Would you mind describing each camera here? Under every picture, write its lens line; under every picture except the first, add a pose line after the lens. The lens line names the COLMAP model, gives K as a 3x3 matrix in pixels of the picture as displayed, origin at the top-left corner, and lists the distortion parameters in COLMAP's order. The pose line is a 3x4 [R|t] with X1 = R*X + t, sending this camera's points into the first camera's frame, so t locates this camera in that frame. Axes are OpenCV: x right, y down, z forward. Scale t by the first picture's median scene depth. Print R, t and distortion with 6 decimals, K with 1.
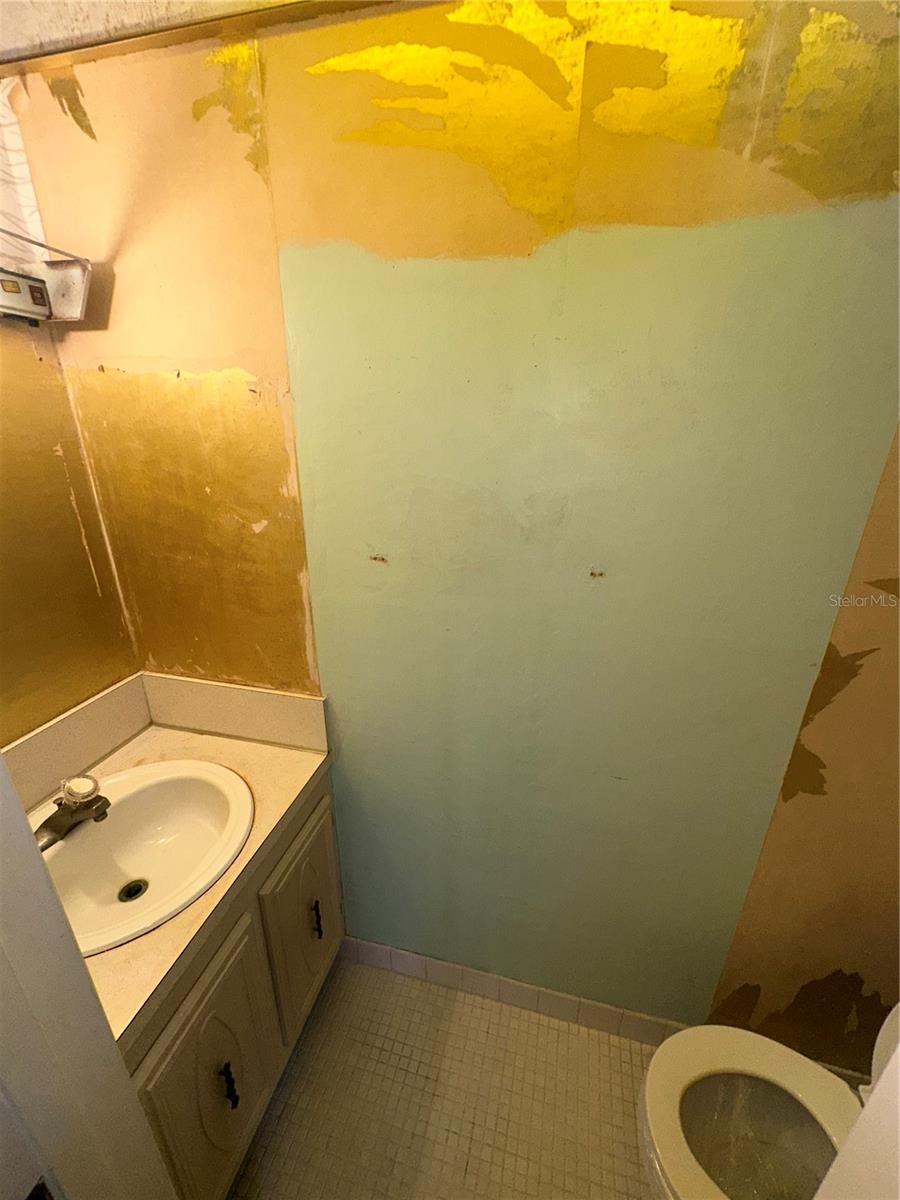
lens RADIAL K [[478.8, 0, 449.7], [0, 478.8, 599.7], [0, 0, 1]] dist [-0.004502, 0.000661]
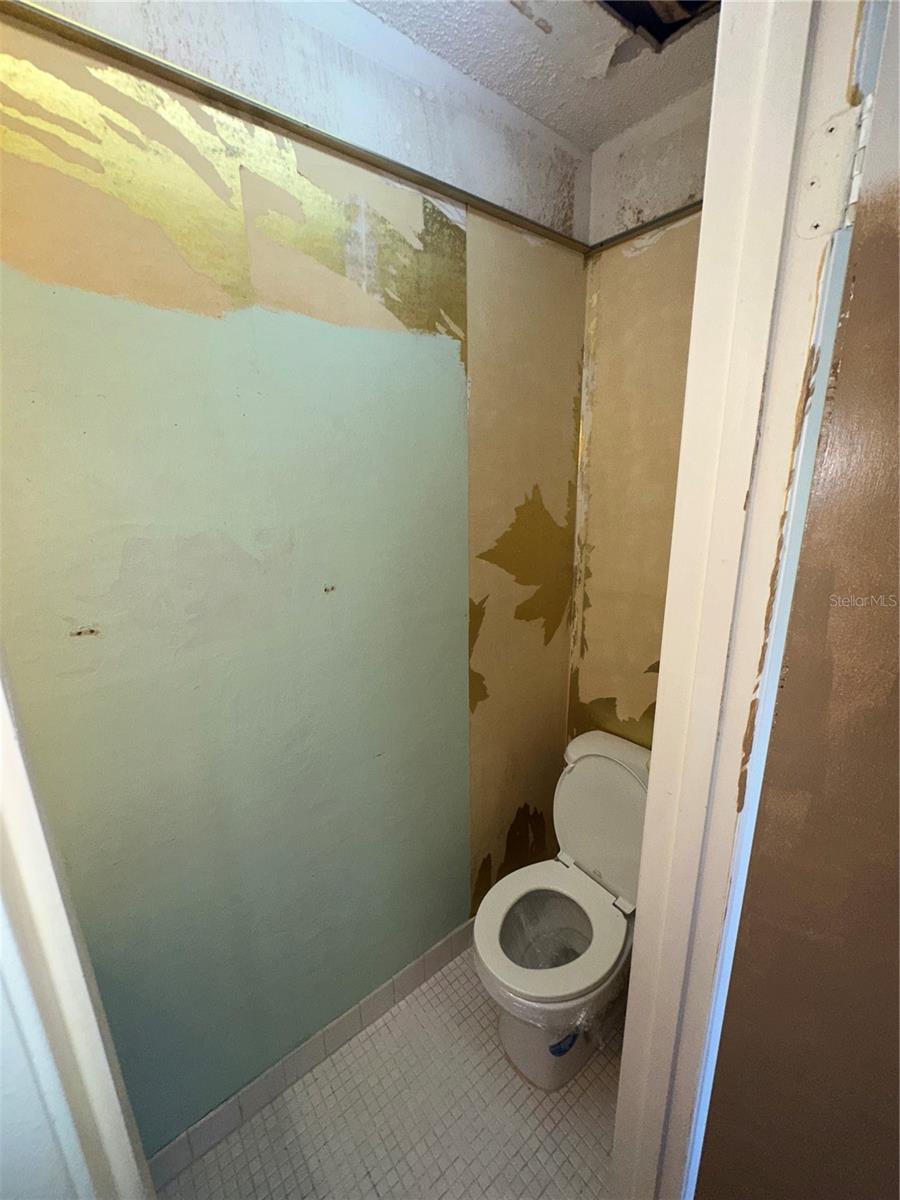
lens RADIAL K [[478.8, 0, 453.4], [0, 478.8, 600.3], [0, 0, 1]] dist [-0.004502, 0.000661]
pose [[0.608971, -0.219842, 0.762118, -0.521480], [0.300045, 0.953274, 0.035232, 0.029020], [-0.734253, 0.207214, 0.646478, 0.023784]]
